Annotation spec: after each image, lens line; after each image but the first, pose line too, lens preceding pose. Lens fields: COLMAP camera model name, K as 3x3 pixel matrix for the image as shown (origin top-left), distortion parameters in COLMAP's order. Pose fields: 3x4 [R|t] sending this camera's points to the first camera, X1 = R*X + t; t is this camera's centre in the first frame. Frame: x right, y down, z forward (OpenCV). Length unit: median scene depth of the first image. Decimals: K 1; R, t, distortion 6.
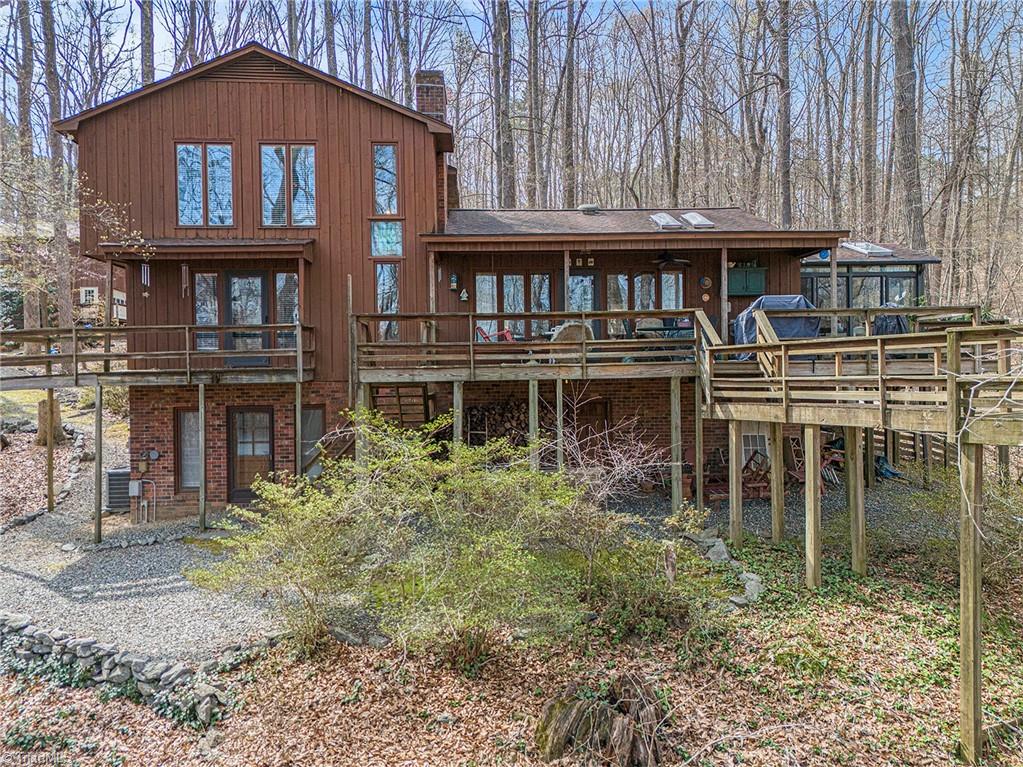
lens RADIAL K [[719.1, 0, 510.0], [0, 719.1, 381.5], [0, 0, 1]] dist [0.058679, -0.002352]
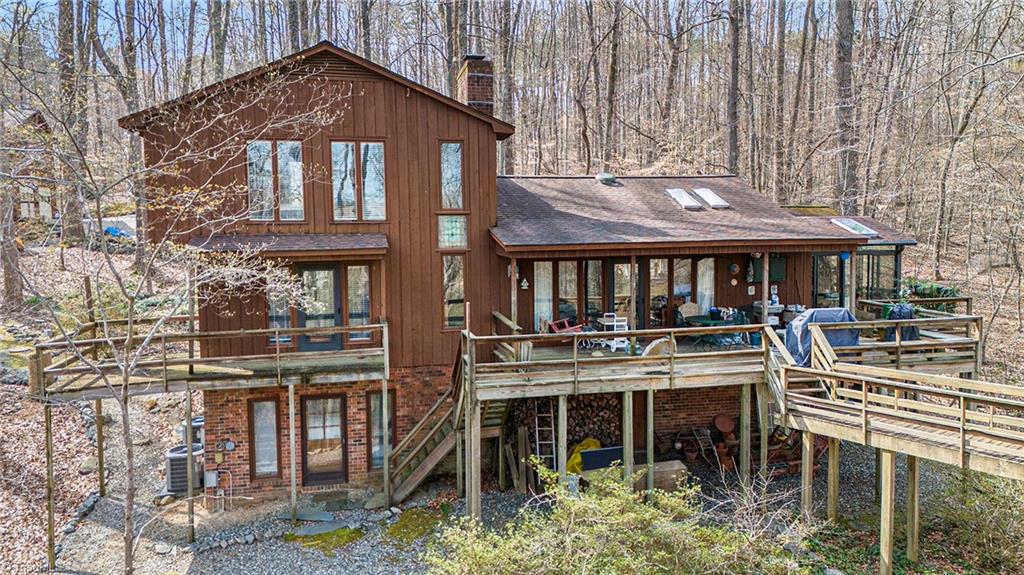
lens RADIAL K [[718.1, 0, 511.8], [0, 718.1, 289.4], [0, 0, 1]] dist [0.067194, -0.009042]
pose [[0.987338, -0.012672, 0.158122, -0.257695], [0.001504, 0.997507, 0.070549, -0.191825], [-0.158621, -0.069418, 0.984896, -0.054966]]
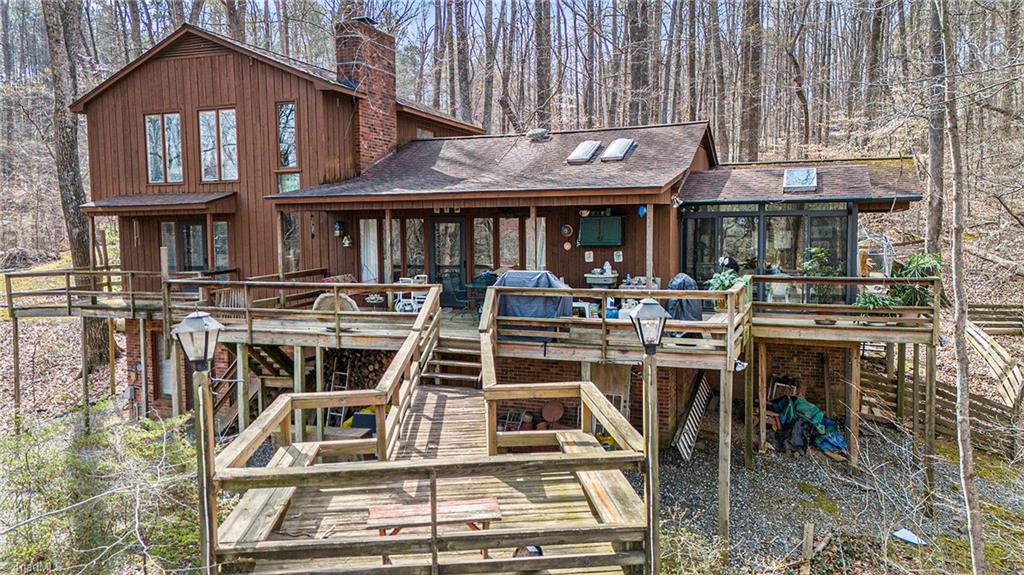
lens RADIAL K [[718.1, 0, 510.6], [0, 718.1, 287.0], [0, 0, 1]] dist [0.067194, -0.009042]
pose [[0.917064, 0.036000, -0.397112, 0.599490], [-0.005787, 0.997013, 0.077019, -0.139787], [0.398699, -0.068333, 0.914533, 0.113284]]
